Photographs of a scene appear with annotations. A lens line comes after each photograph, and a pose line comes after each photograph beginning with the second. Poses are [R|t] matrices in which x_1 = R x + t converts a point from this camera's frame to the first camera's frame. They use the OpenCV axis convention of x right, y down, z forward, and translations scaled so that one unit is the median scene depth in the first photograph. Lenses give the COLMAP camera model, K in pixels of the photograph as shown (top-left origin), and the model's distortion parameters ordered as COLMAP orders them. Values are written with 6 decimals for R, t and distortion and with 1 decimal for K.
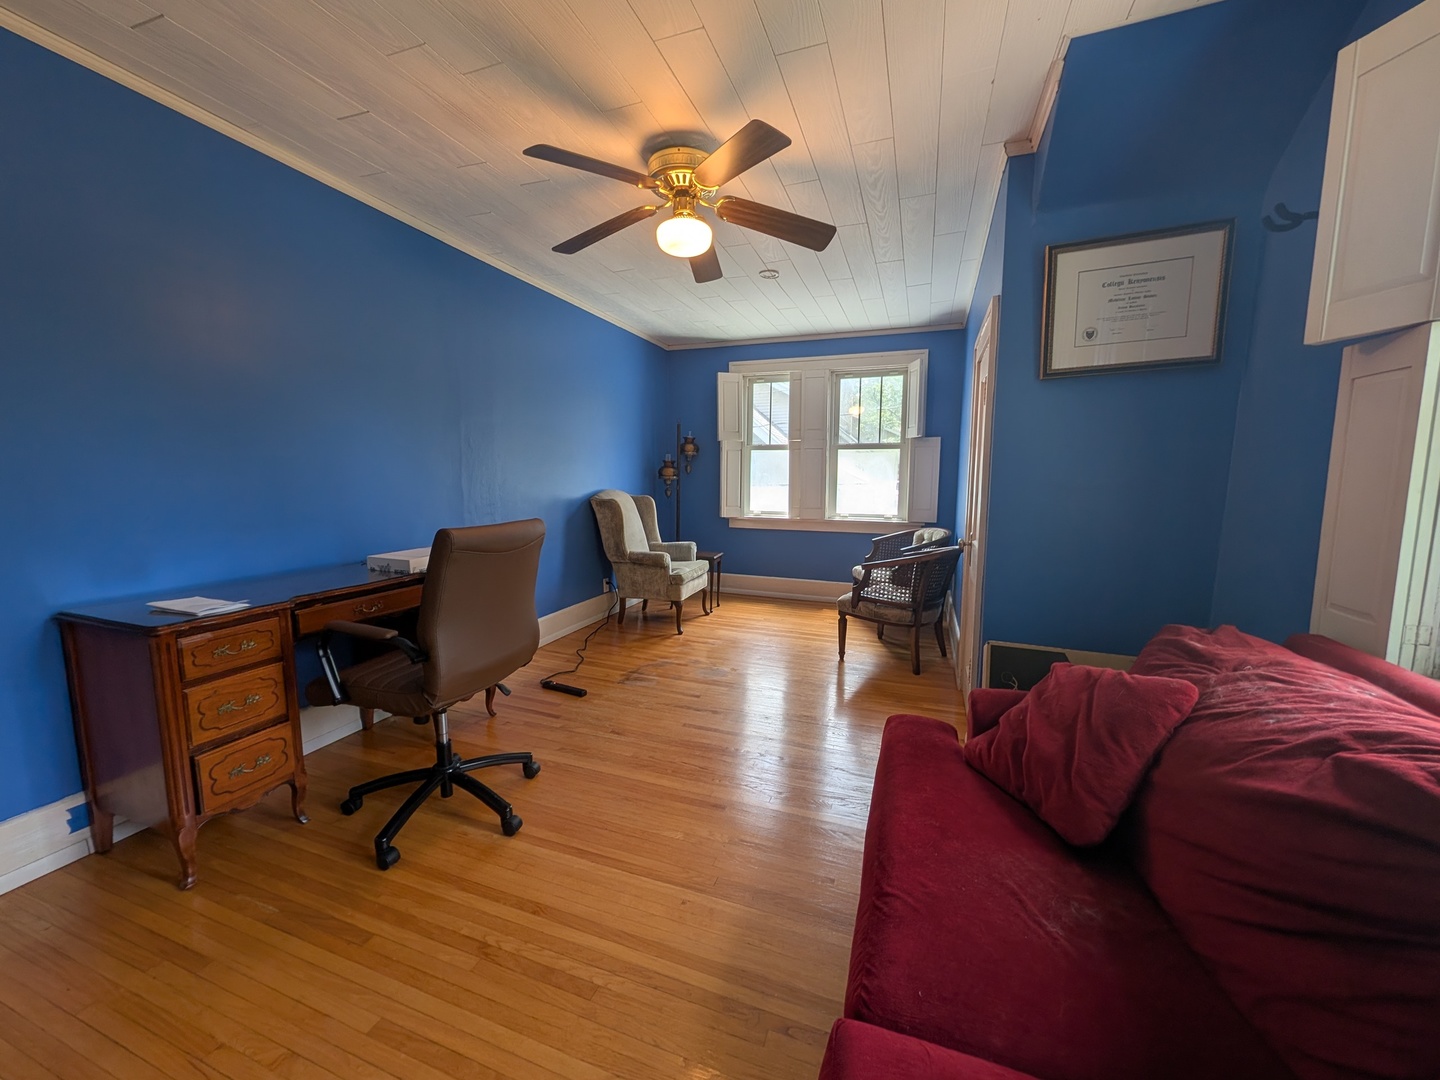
lens RADIAL K [[552.9, 0, 717.3], [0, 552.9, 542.2], [0, 0, 1]] dist [0.000331, -0.000019]
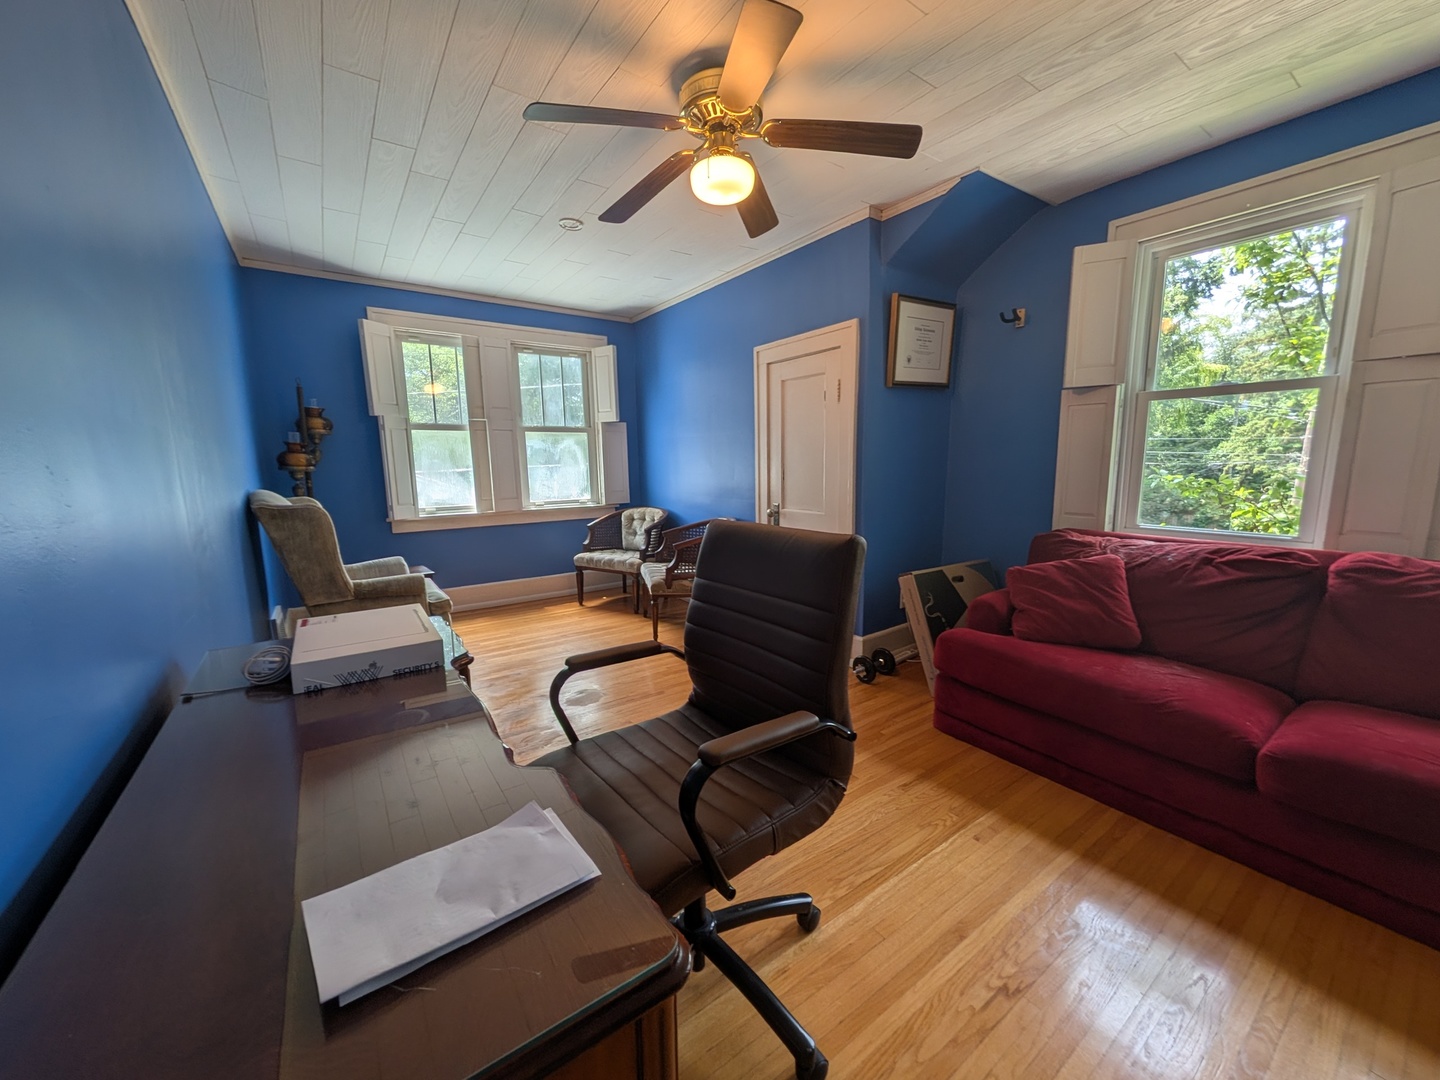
lens RADIAL K [[552.9, 0, 717.3], [0, 552.9, 542.2], [0, 0, 1]] dist [0.000331, -0.000019]
pose [[0.567362, -0.136716, 0.812040, -0.401061], [0.116334, 0.989539, 0.085319, -0.032945], [-0.815210, 0.046061, 0.577331, 0.256139]]
